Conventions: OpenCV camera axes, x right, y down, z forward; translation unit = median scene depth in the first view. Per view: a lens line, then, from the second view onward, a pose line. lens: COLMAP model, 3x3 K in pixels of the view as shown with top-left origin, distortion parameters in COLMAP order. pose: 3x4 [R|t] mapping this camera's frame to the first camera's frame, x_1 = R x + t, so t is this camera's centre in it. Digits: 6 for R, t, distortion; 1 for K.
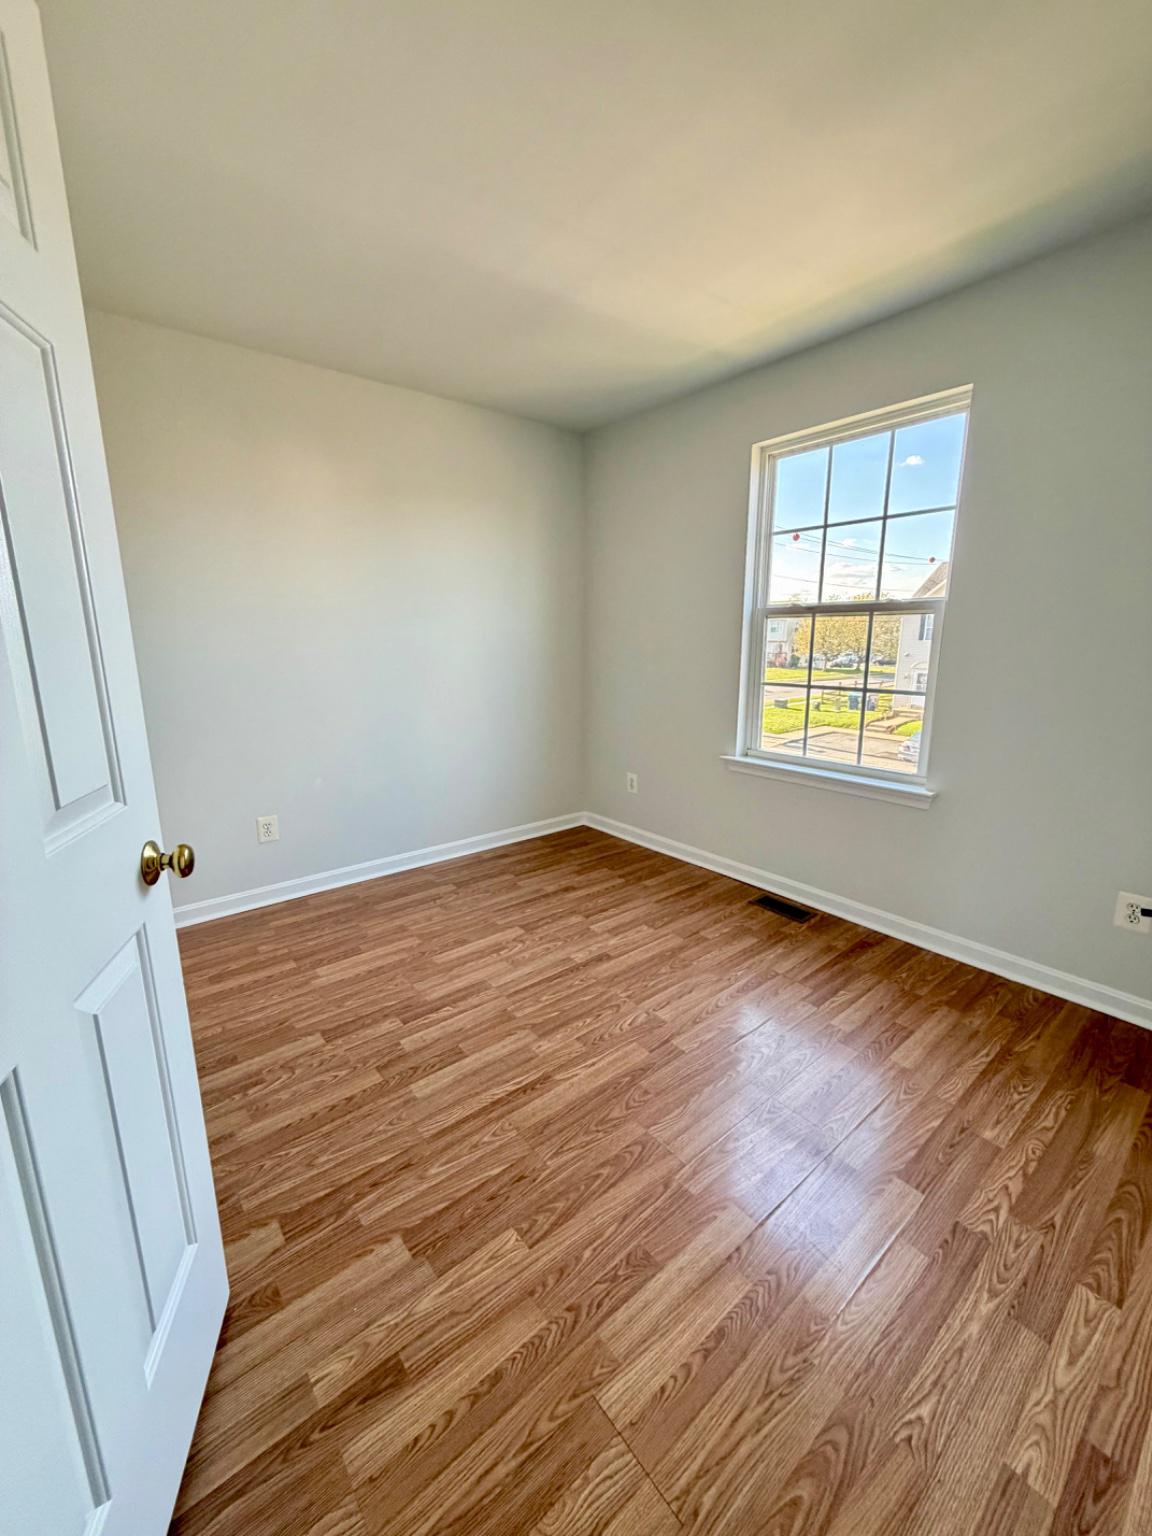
lens RADIAL K [[614.4, 0, 574.8], [0, 614.4, 763.3], [0, 0, 1]] dist [-0.000253, 0.000269]
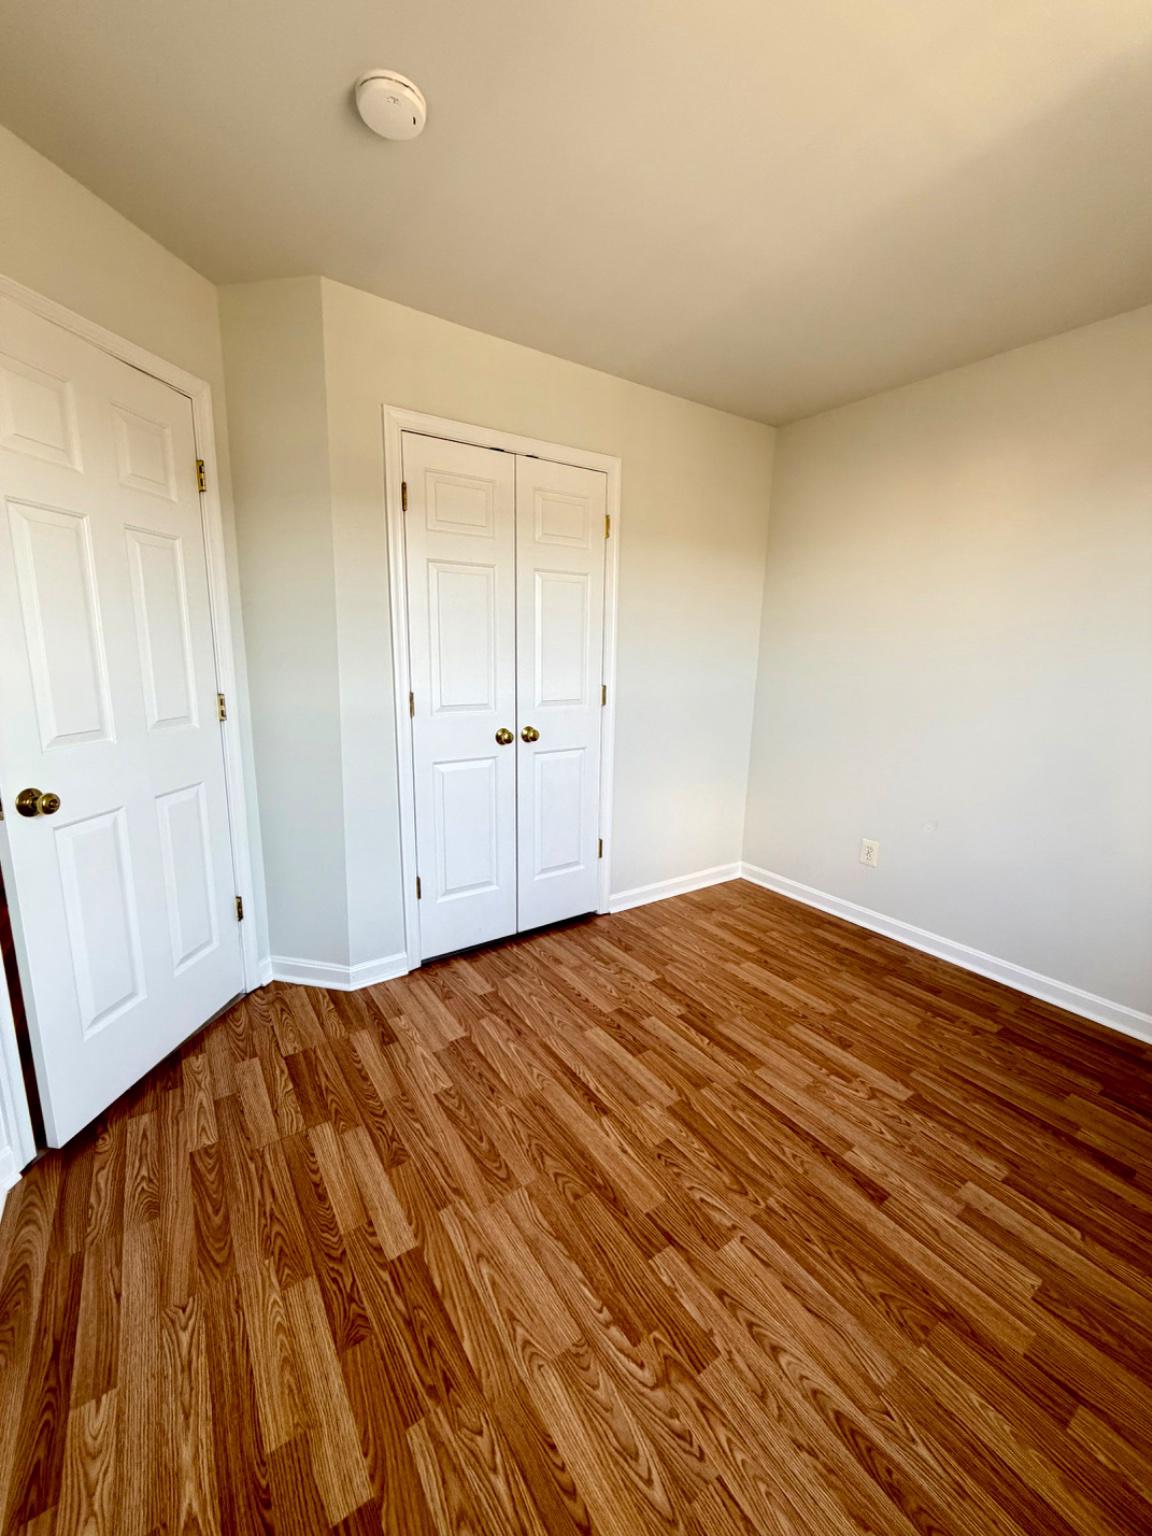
lens RADIAL K [[614.4, 0, 574.8], [0, 614.4, 763.3], [0, 0, 1]] dist [-0.000253, 0.000269]
pose [[-0.085744, 0.190432, -0.977949, 0.777983], [-0.225595, 0.952359, 0.205229, -0.203223], [0.970441, 0.238218, -0.038699, 0.814921]]
